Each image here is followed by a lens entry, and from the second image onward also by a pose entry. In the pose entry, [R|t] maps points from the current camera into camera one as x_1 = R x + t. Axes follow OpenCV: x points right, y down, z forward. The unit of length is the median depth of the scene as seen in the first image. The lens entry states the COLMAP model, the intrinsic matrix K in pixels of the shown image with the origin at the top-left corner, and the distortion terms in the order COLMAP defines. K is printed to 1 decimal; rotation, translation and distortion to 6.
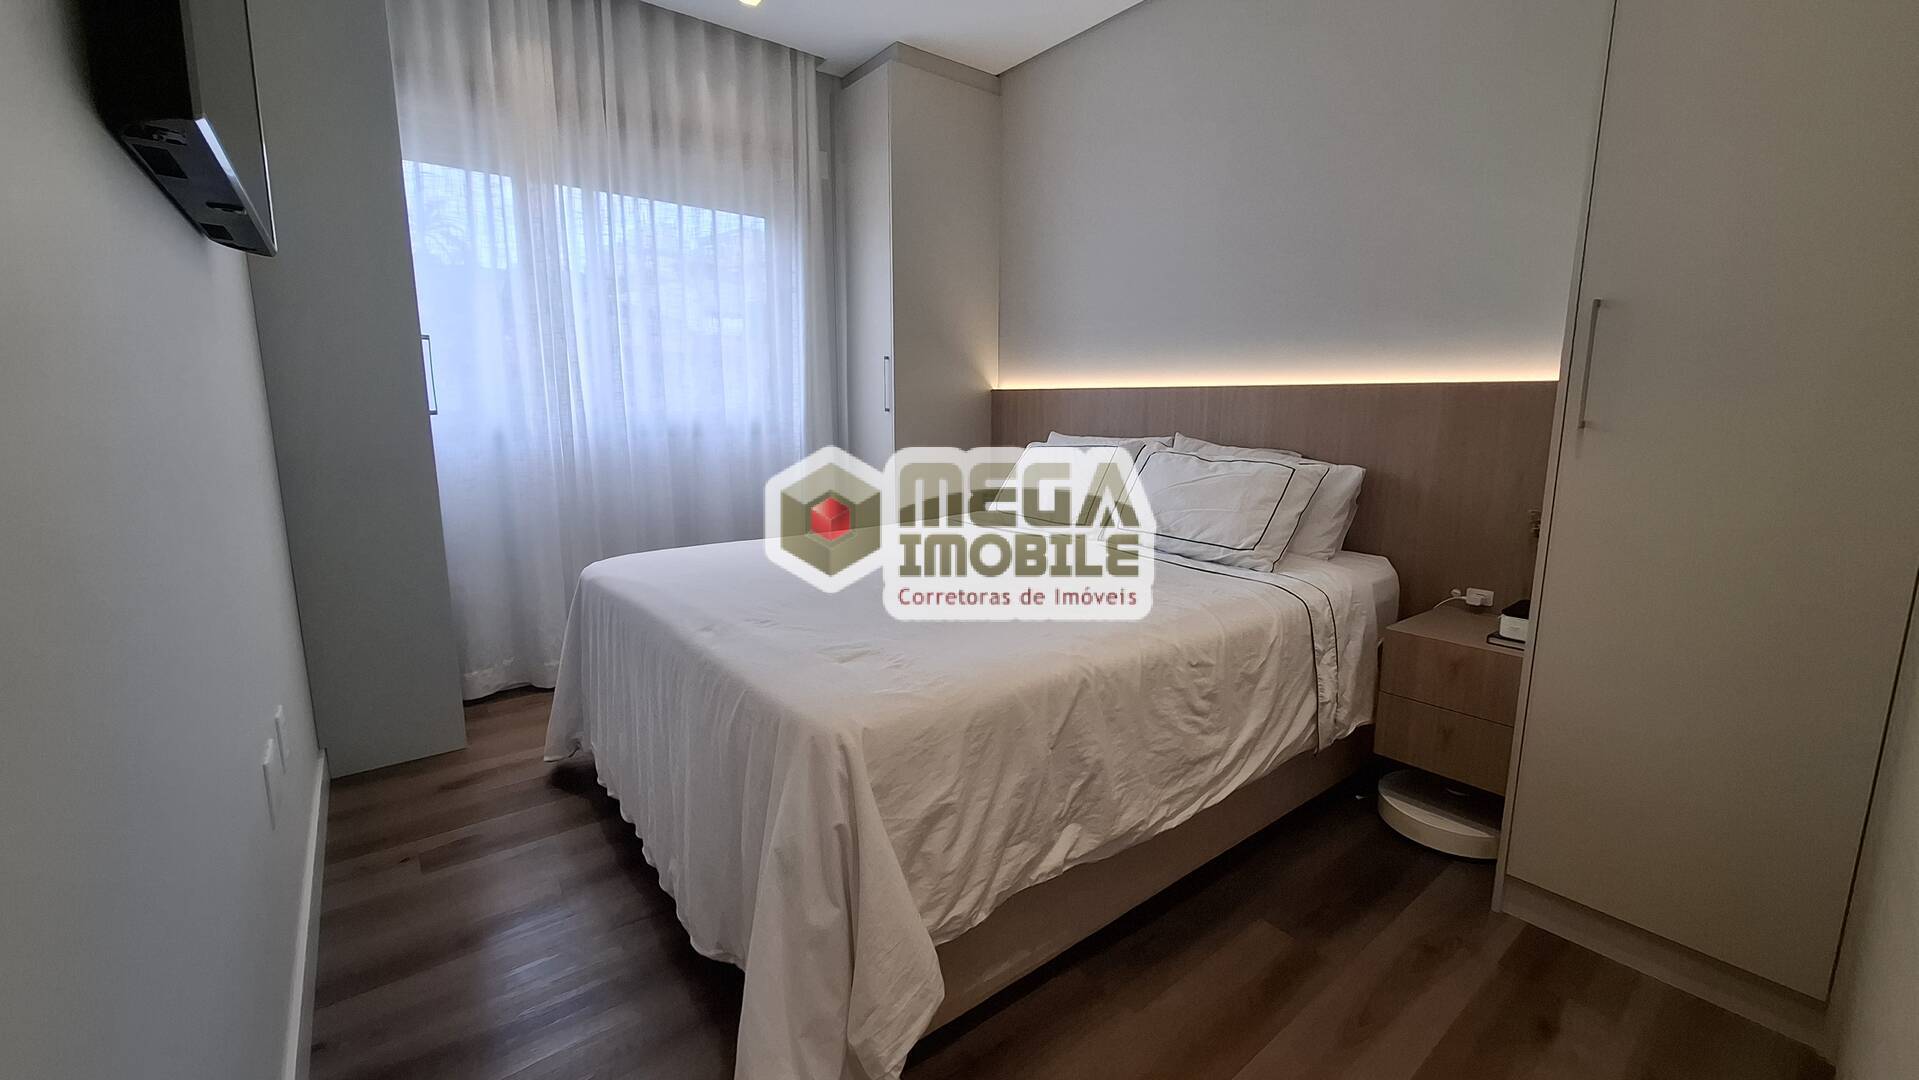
lens RADIAL K [[762.1, 0, 963.0], [0, 762.1, 495.5], [0, 0, 1]] dist [0.000540, -0.000032]
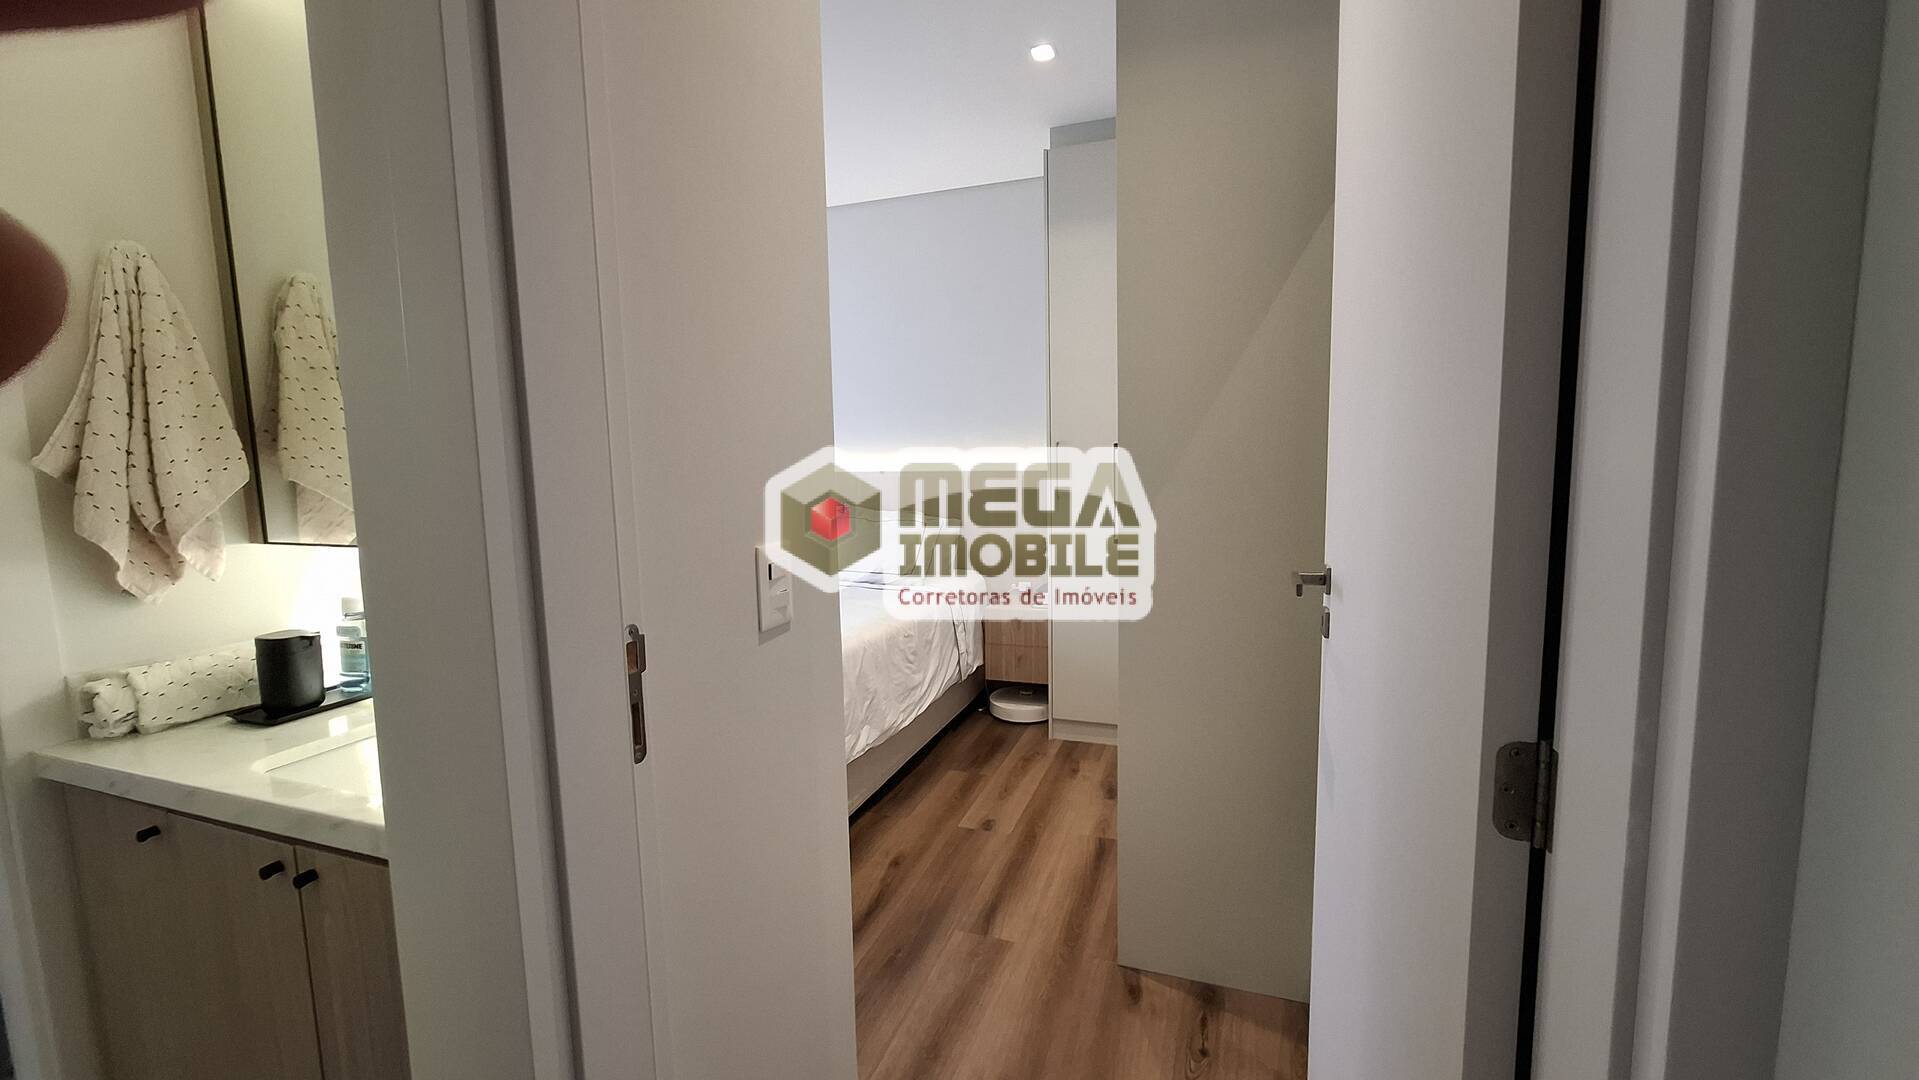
lens RADIAL K [[762.1, 0, 959.2], [0, 762.1, 537.5], [0, 0, 1]] dist [0.000540, -0.000032]
pose [[0.852653, -0.089882, 0.514689, -0.481415], [0.097276, 0.995177, 0.012641, -0.021103], [-0.513343, 0.039288, 0.857284, -0.603983]]
